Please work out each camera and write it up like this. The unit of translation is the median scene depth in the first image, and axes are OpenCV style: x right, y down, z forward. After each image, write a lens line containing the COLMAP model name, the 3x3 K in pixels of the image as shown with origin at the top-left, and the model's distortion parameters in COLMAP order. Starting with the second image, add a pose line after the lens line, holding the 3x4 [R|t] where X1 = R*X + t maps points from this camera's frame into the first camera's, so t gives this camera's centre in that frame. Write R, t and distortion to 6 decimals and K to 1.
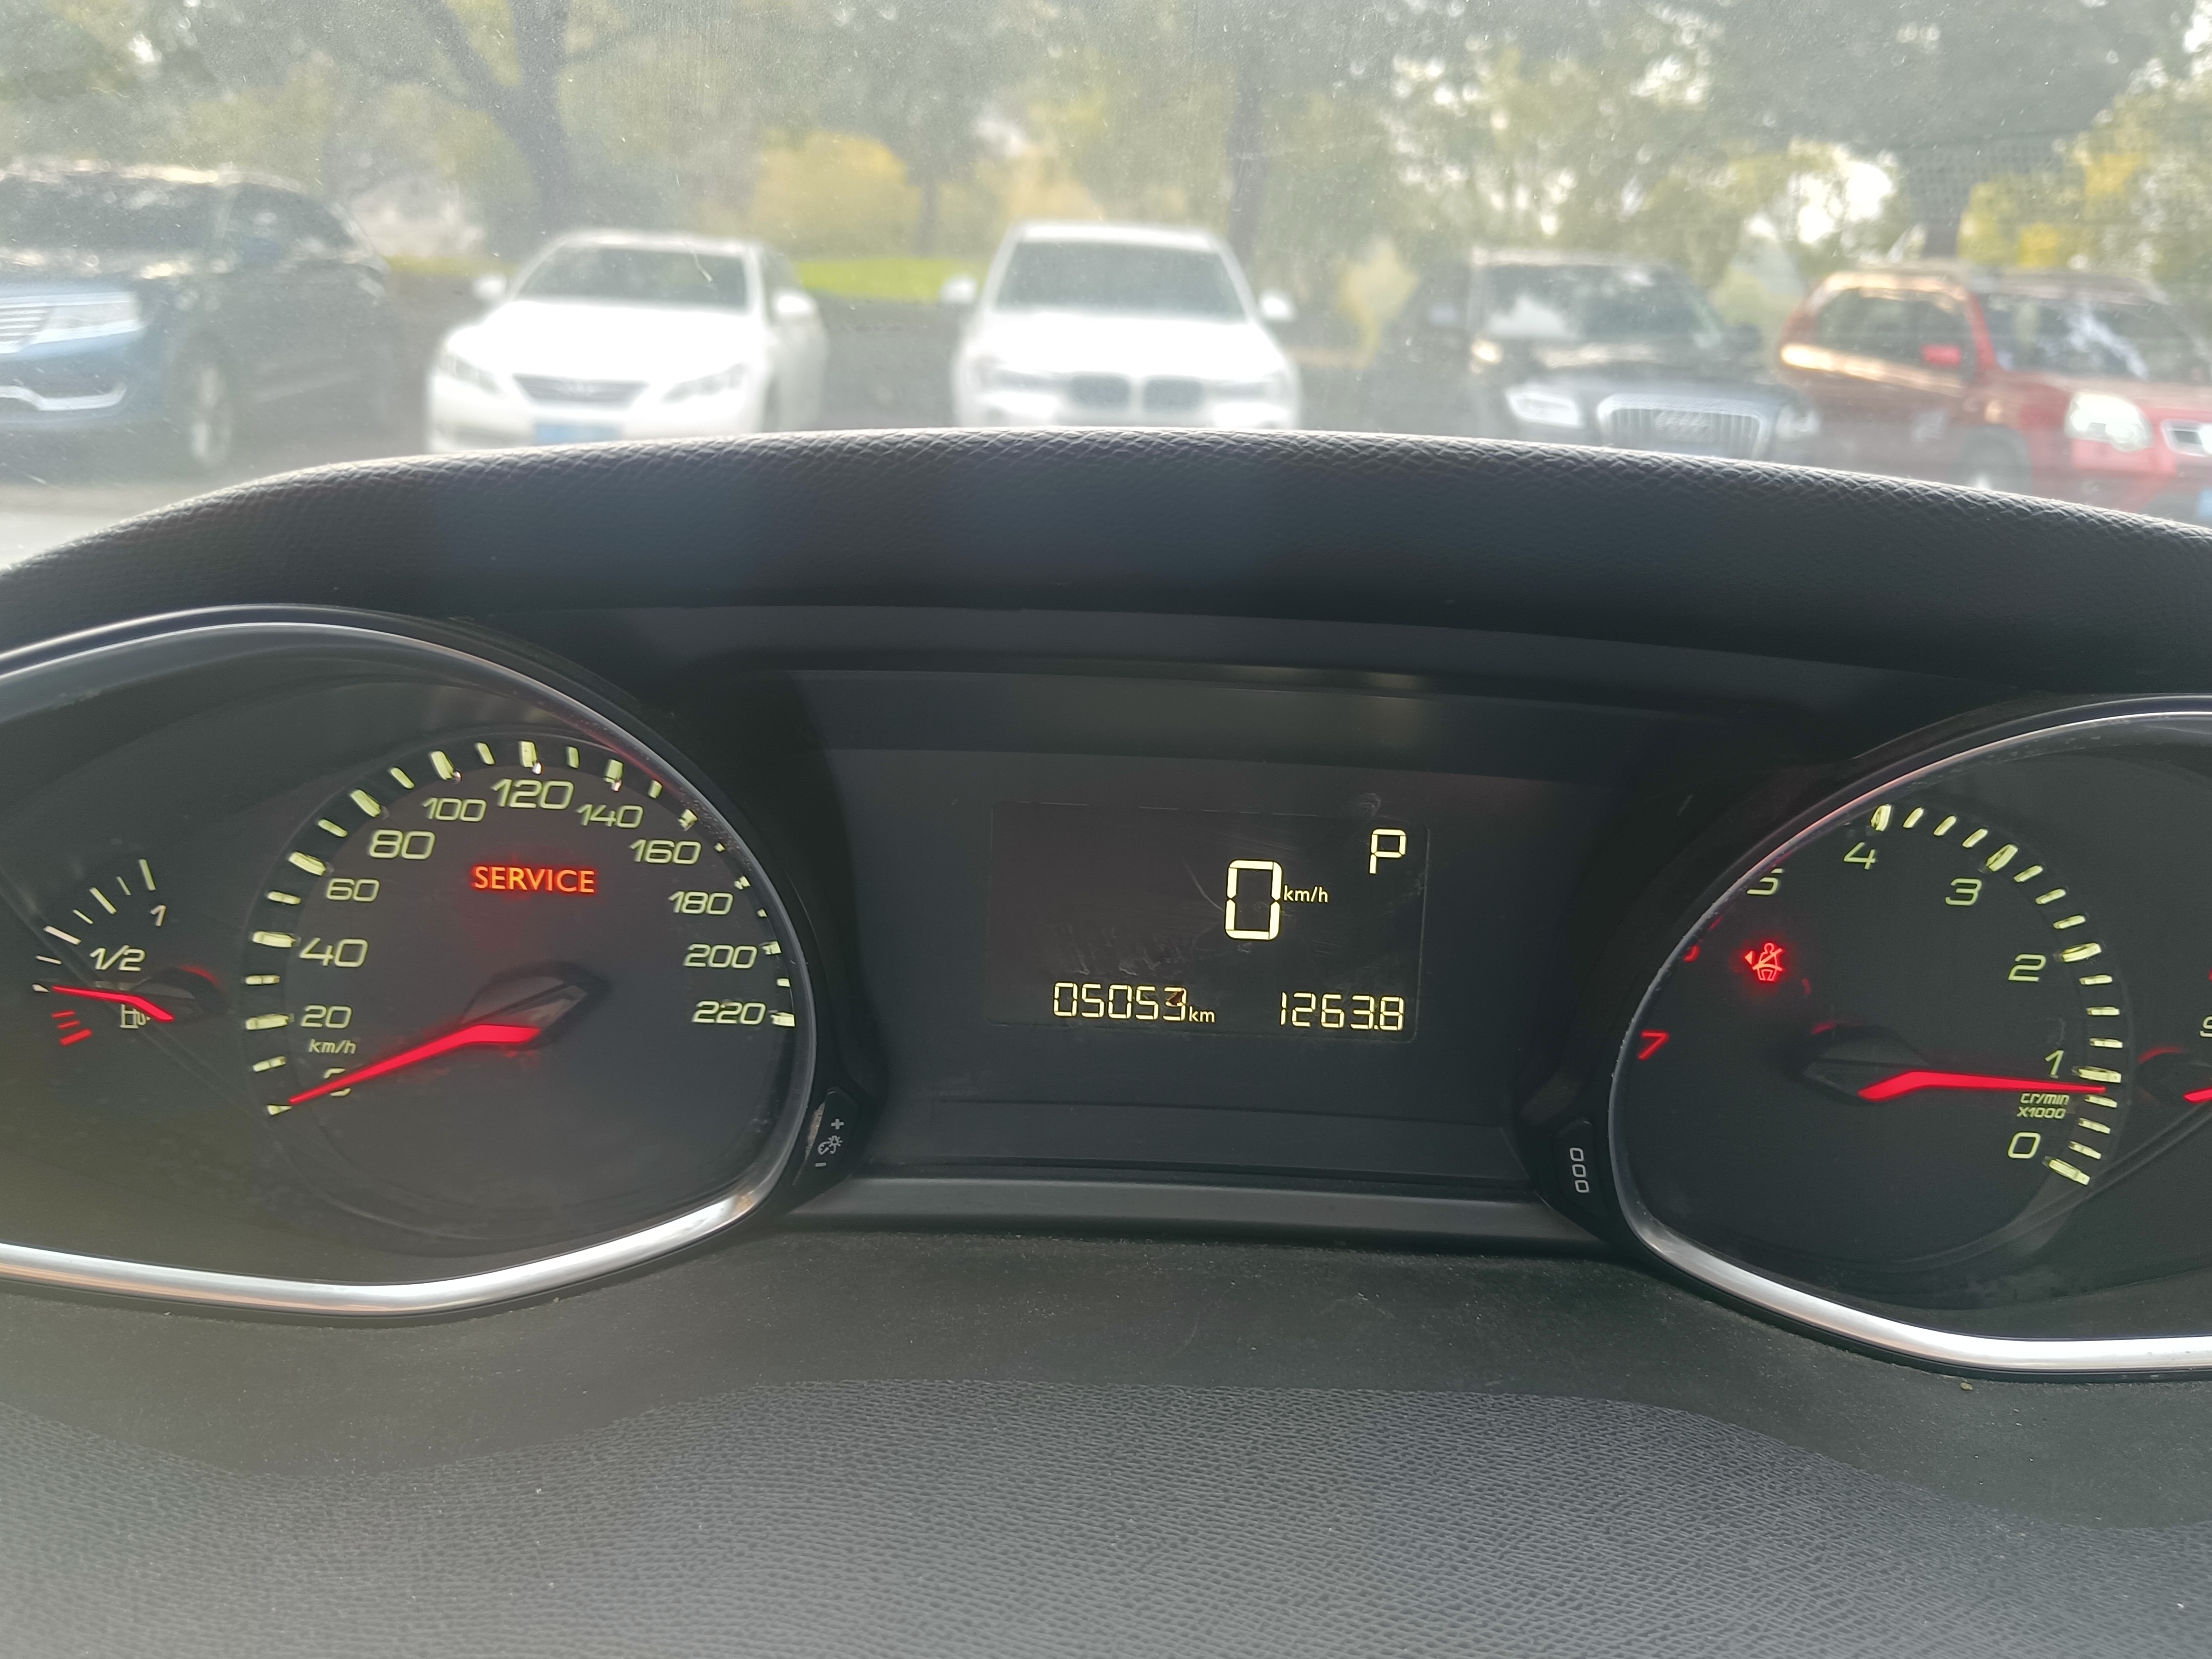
lens RADIAL K [[1739.8, 0, 1106.0], [0, 1739.8, 829.5], [0, 0, 1]] dist [-0.075626, 0.050468]
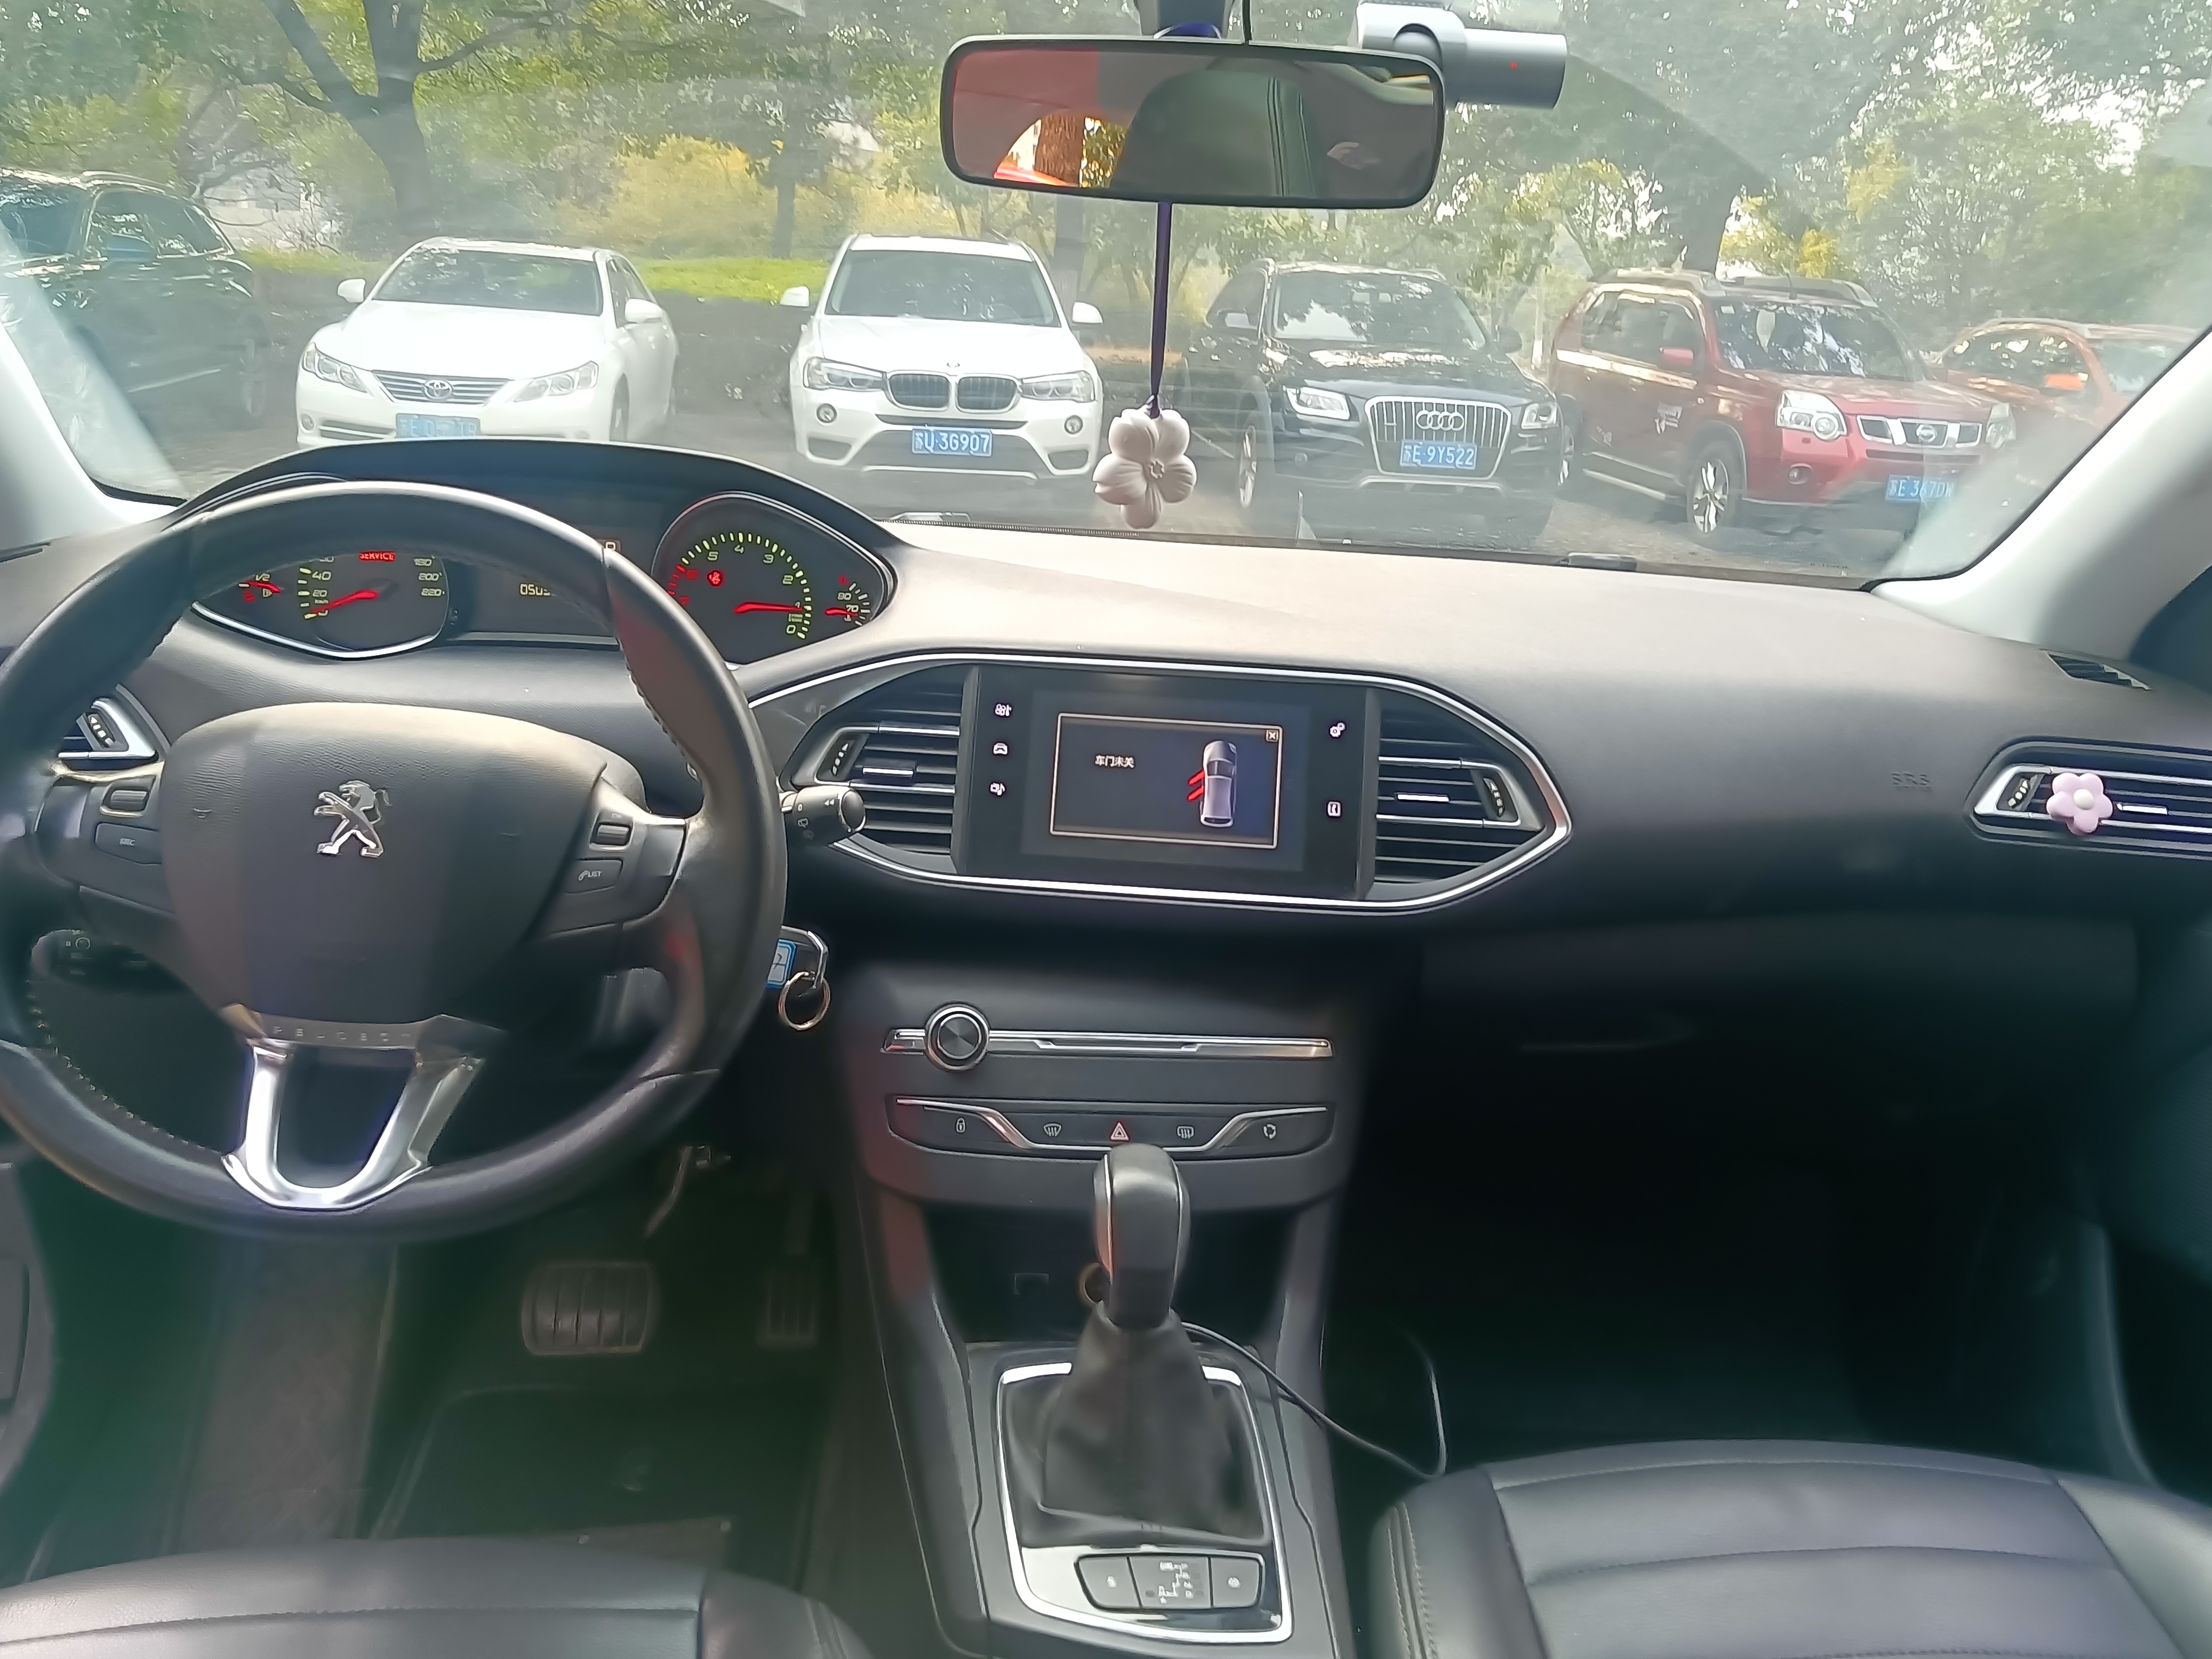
lens RADIAL K [[1721.4, 0, 1111.4], [0, 1721.4, 872.7], [0, 0, 1]] dist [-0.025725, 0.006197]
pose [[0.997738, -0.014767, 0.065574, 0.035847], [0.012899, 0.999501, 0.028818, 0.022454], [-0.065966, -0.027907, 0.997432, -0.100934]]
